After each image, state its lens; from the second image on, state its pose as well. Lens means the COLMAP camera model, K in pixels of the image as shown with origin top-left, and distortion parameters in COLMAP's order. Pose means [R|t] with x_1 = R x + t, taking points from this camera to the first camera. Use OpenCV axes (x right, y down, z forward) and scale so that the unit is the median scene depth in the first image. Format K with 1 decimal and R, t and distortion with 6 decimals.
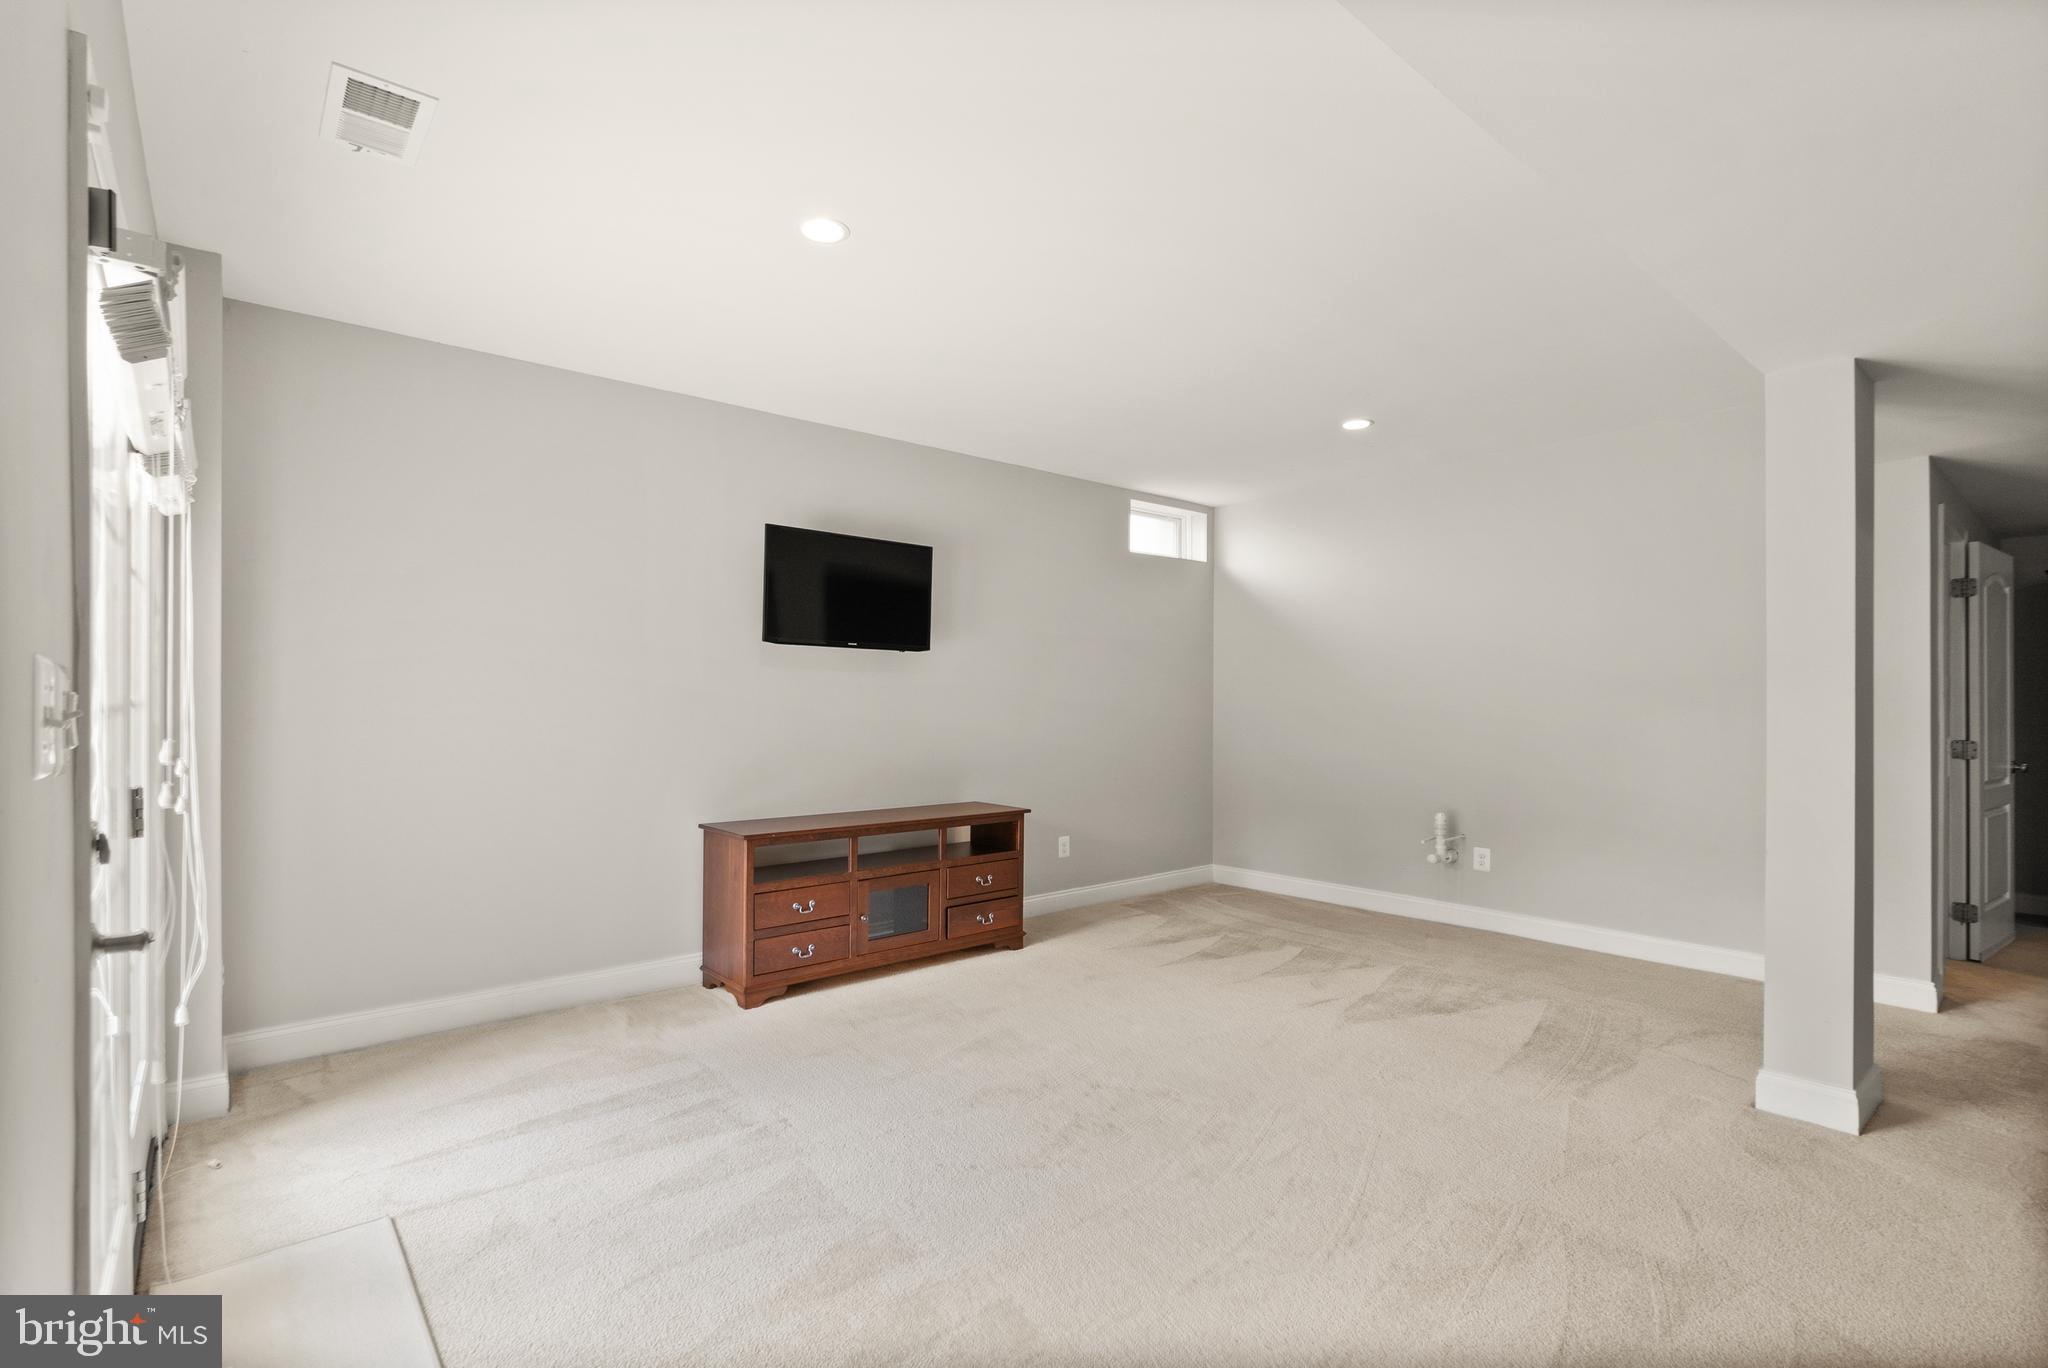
lens RADIAL K [[941.0, 0, 1022.8], [0, 941.0, 687.8], [0, 0, 1]] dist [0.000719, -0.000016]
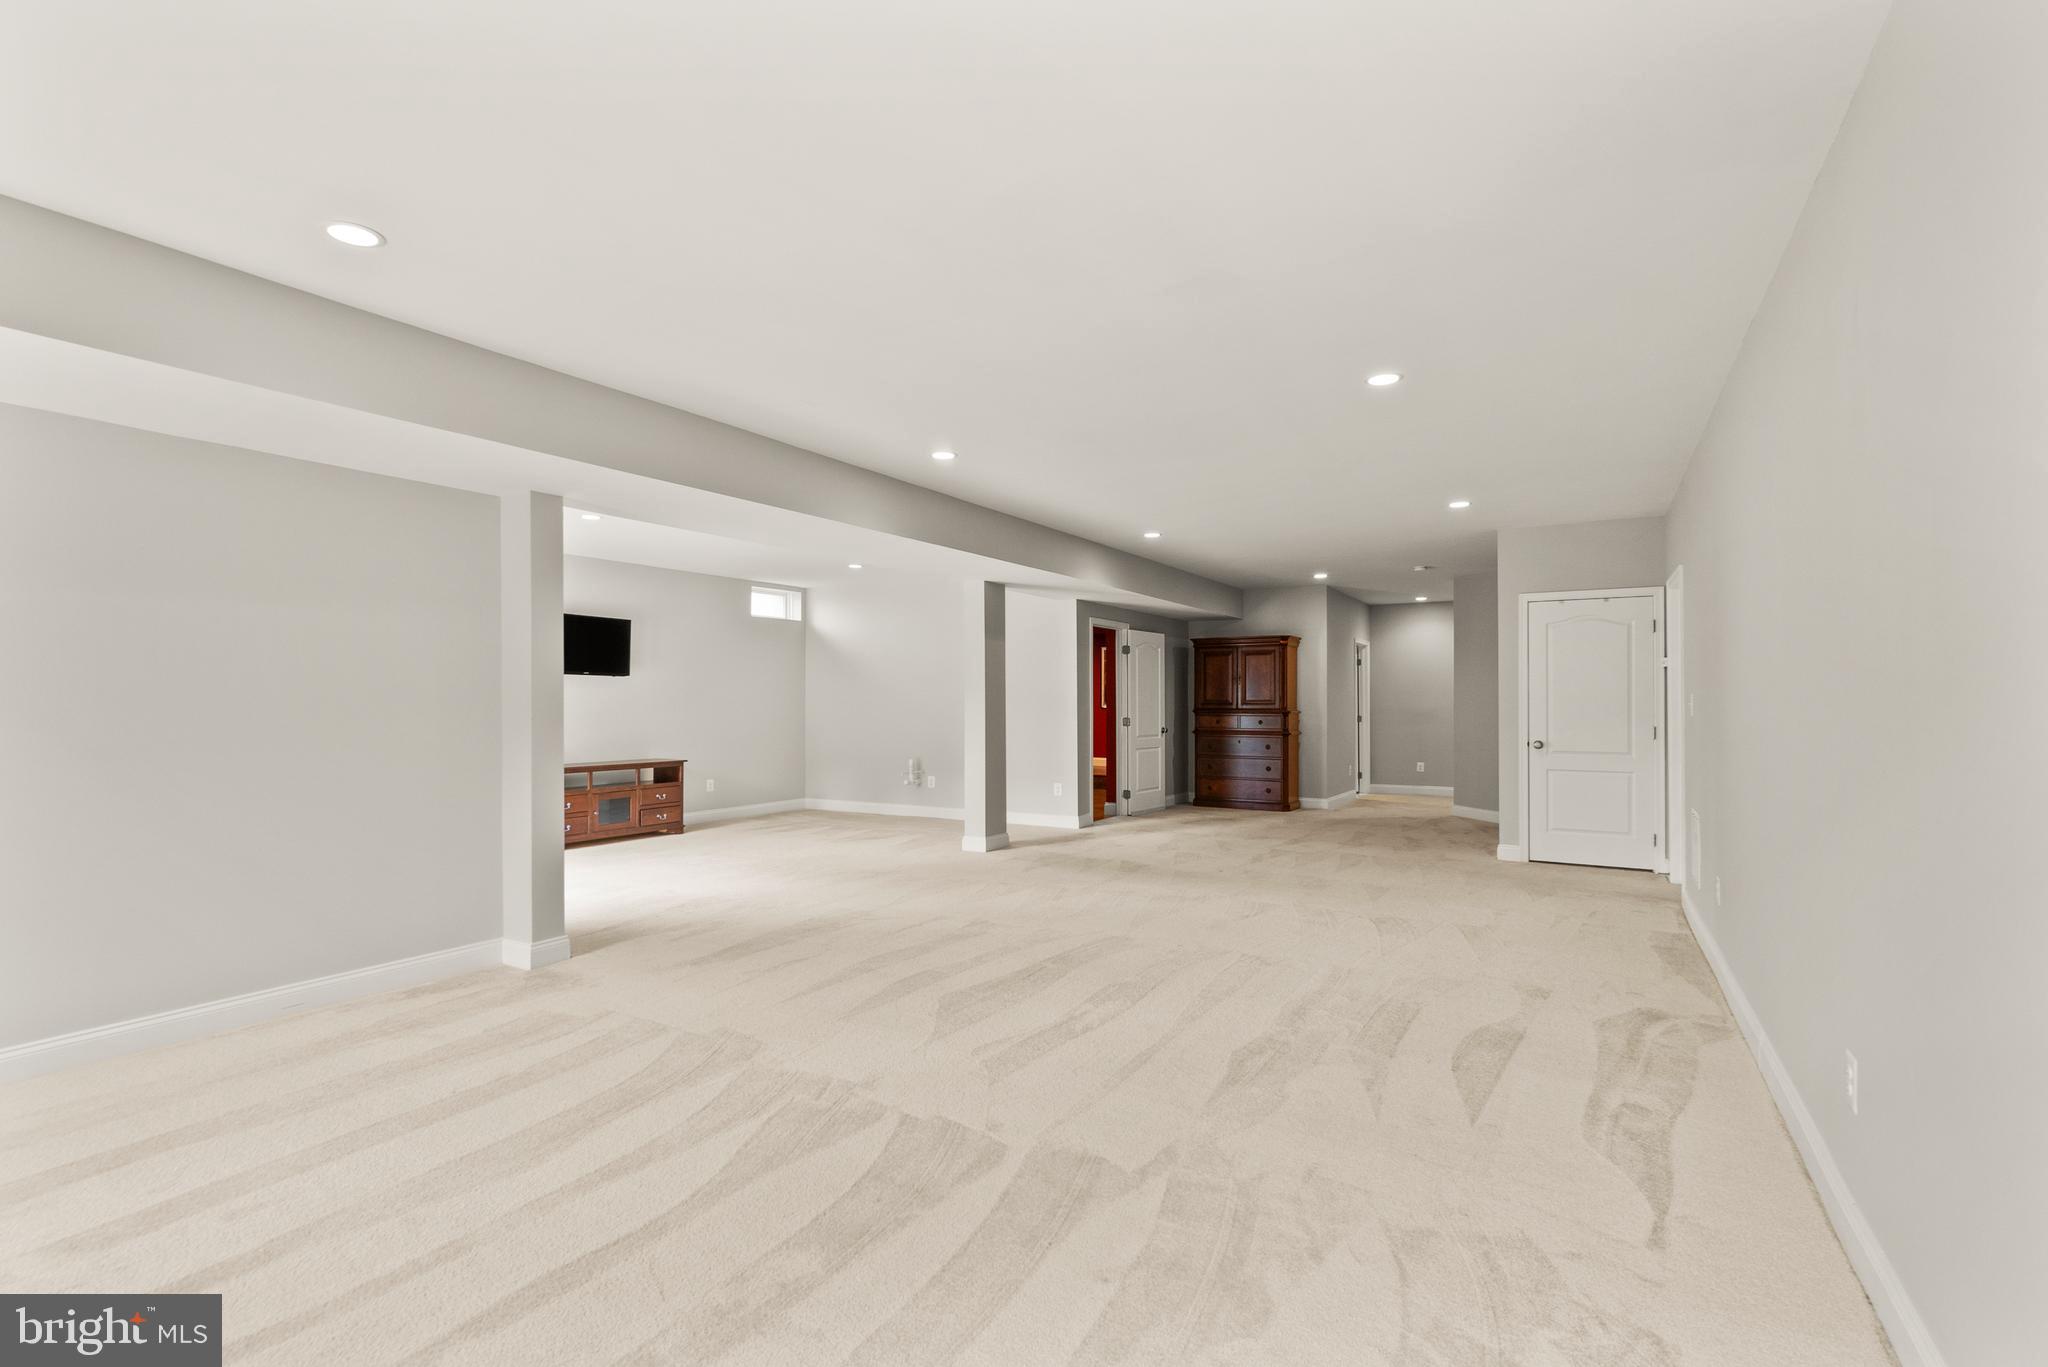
lens RADIAL K [[941.0, 0, 1017.3], [0, 941.0, 697.4], [0, 0, 1]] dist [0.000719, -0.000016]
pose [[0.950996, -0.005198, 0.309159, 0.050877], [0.004552, 0.999986, 0.002811, 0.000487], [-0.309169, -0.001266, 0.951006, -0.929412]]
